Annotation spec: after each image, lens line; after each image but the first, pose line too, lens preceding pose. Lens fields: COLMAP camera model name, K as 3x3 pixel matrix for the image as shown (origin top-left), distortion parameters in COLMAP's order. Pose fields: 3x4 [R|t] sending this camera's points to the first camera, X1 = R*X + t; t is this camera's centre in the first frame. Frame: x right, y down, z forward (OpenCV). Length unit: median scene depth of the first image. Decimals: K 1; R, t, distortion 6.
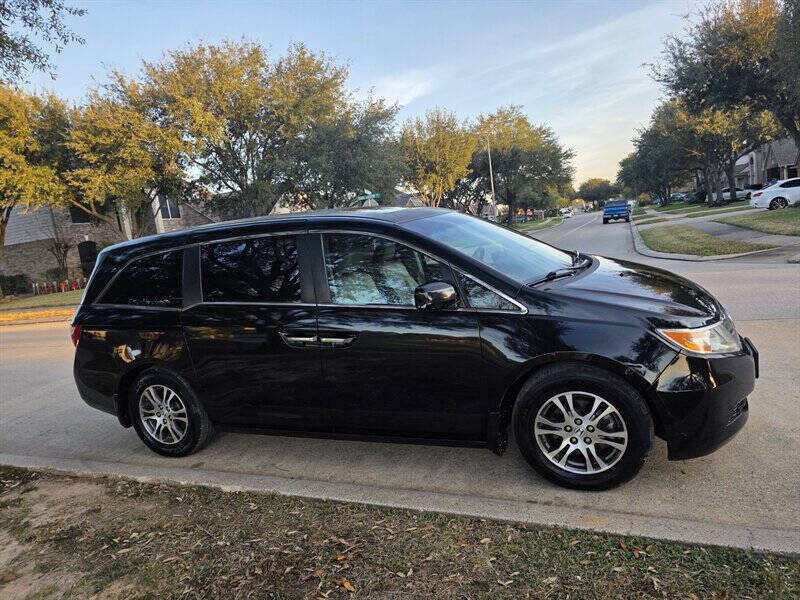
lens RADIAL K [[531.1, 0, 400.5], [0, 531.1, 312.1], [0, 0, 1]] dist [0.063782, -0.057318]
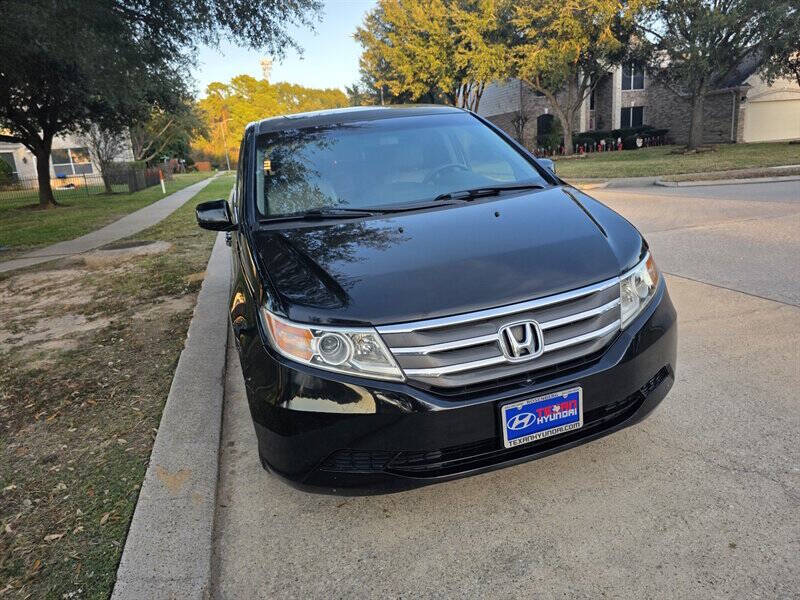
lens RADIAL K [[531.1, 0, 405.3], [0, 531.1, 293.7], [0, 0, 1]] dist [0.063782, -0.057318]
pose [[0.648720, 0.266423, -0.712869, 0.720928], [-0.122598, 0.961070, 0.247618, -0.124974], [0.751087, -0.073238, 0.656128, 0.418876]]
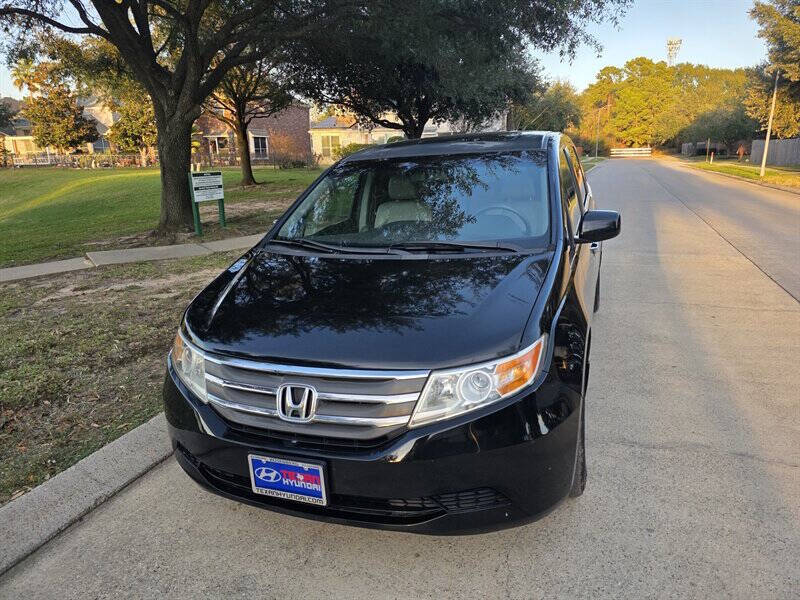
lens RADIAL K [[531.1, 0, 412.3], [0, 531.1, 293.3], [0, 0, 1]] dist [0.063782, -0.057318]
pose [[0.051033, 0.367855, -0.928482, 0.879429], [-0.144776, 0.922598, 0.357567, -0.257842], [0.988148, 0.116174, 0.100340, 0.821505]]
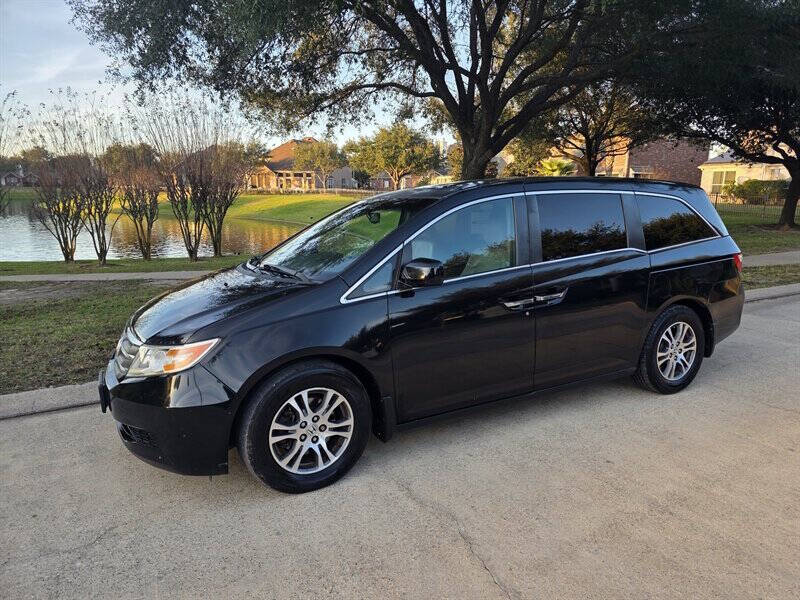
lens RADIAL K [[531.1, 0, 407.5], [0, 531.1, 306.5], [0, 0, 1]] dist [0.063782, -0.057318]
pose [[-0.620322, 0.279028, -0.733038, 0.764083], [-0.048454, 0.919165, 0.390880, -0.357026], [0.782849, 0.277990, -0.556658, 1.494763]]
